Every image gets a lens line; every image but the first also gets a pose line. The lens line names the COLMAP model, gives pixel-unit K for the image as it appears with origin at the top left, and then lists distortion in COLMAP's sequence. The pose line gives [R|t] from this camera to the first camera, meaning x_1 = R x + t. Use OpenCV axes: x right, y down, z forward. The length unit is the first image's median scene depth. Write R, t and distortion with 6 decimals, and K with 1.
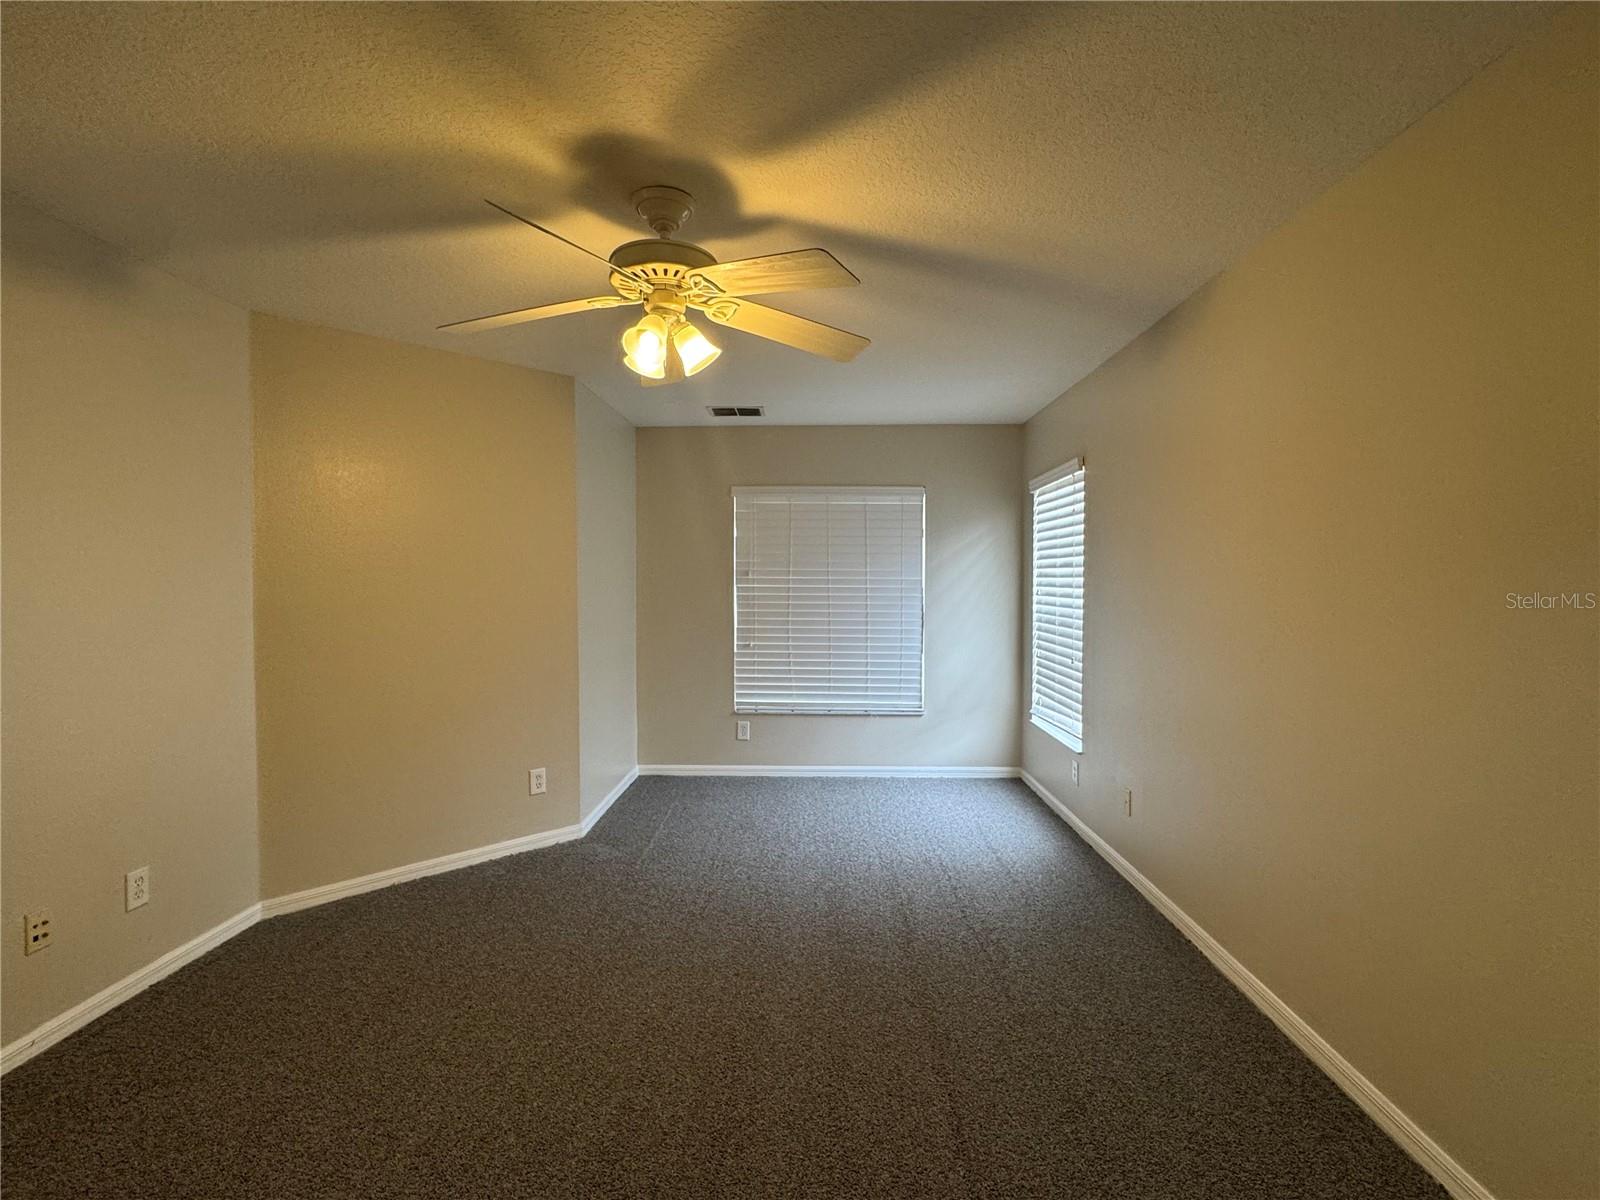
lens RADIAL K [[745.9, 0, 800.6], [0, 745.9, 593.8], [0, 0, 1]] dist [-0.003231, 0.000531]
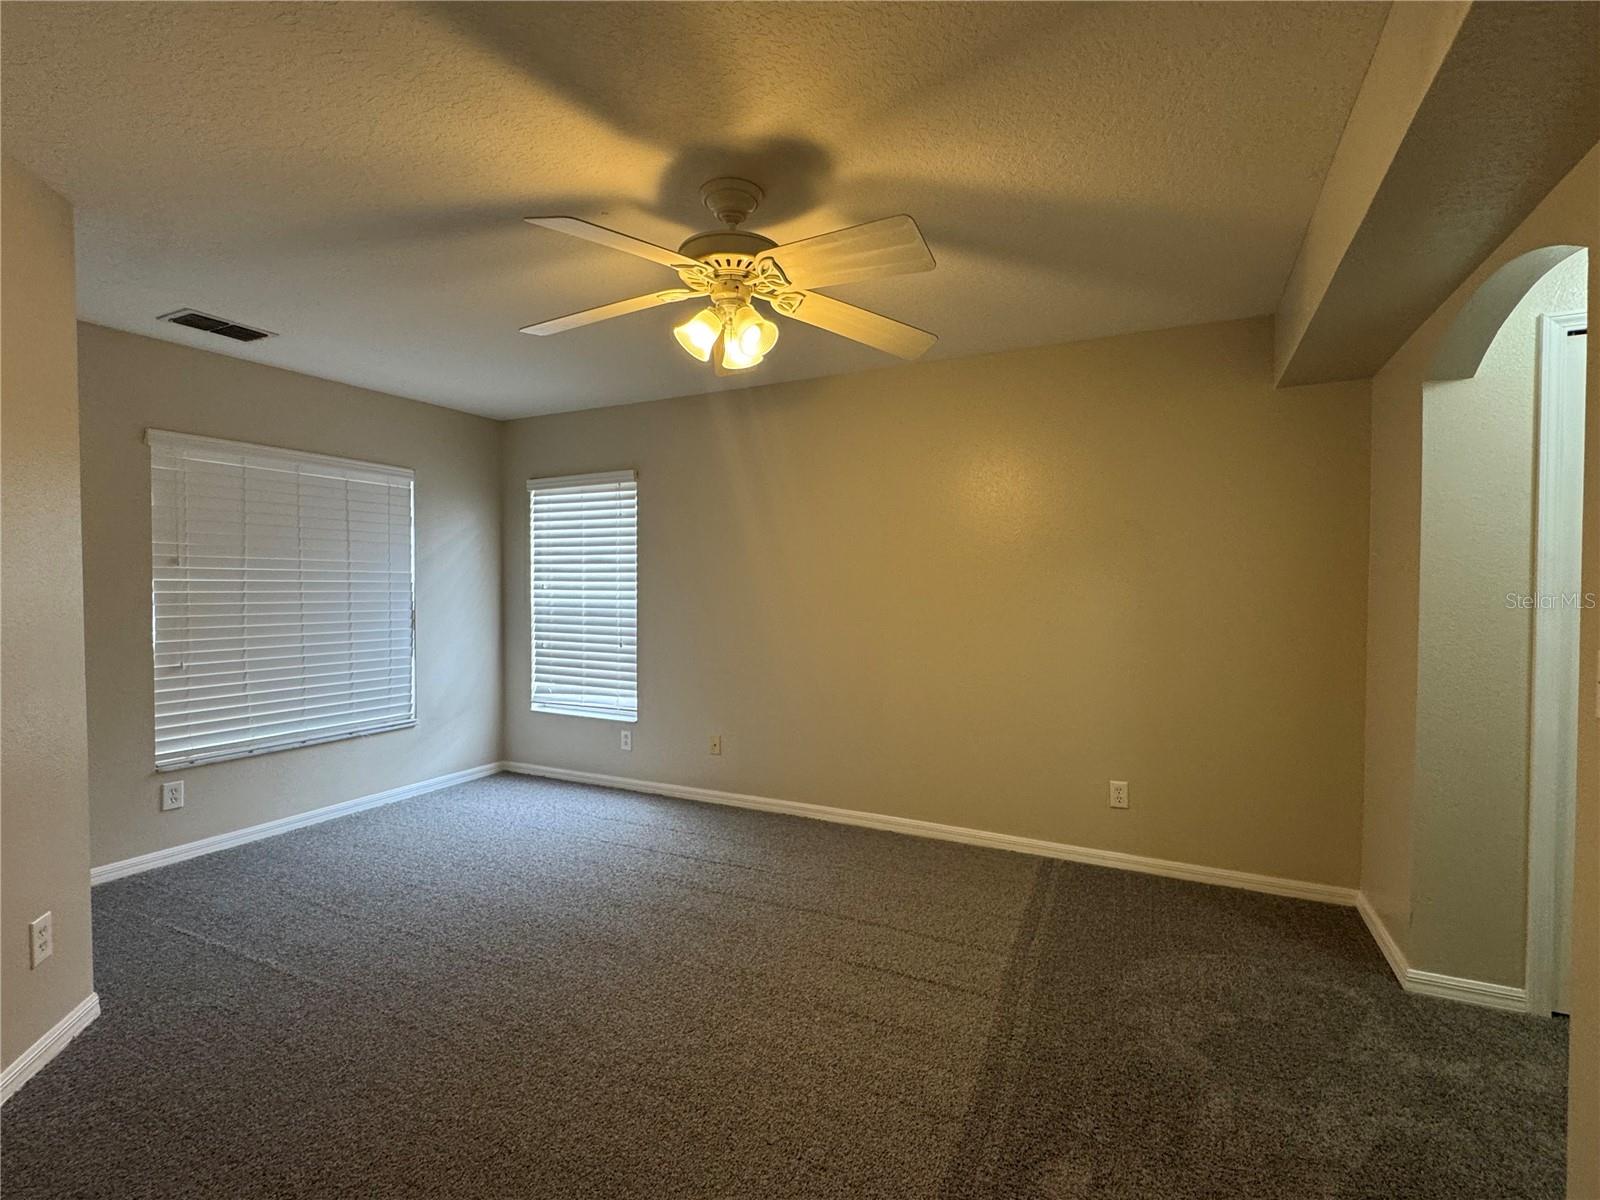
lens RADIAL K [[745.9, 0, 799.3], [0, 745.9, 598.3], [0, 0, 1]] dist [-0.003231, 0.000531]
pose [[0.427248, -0.018032, 0.903955, -0.440920], [0.013637, 0.999816, 0.013499, 0.004551], [-0.904032, 0.006560, 0.427415, 0.202283]]
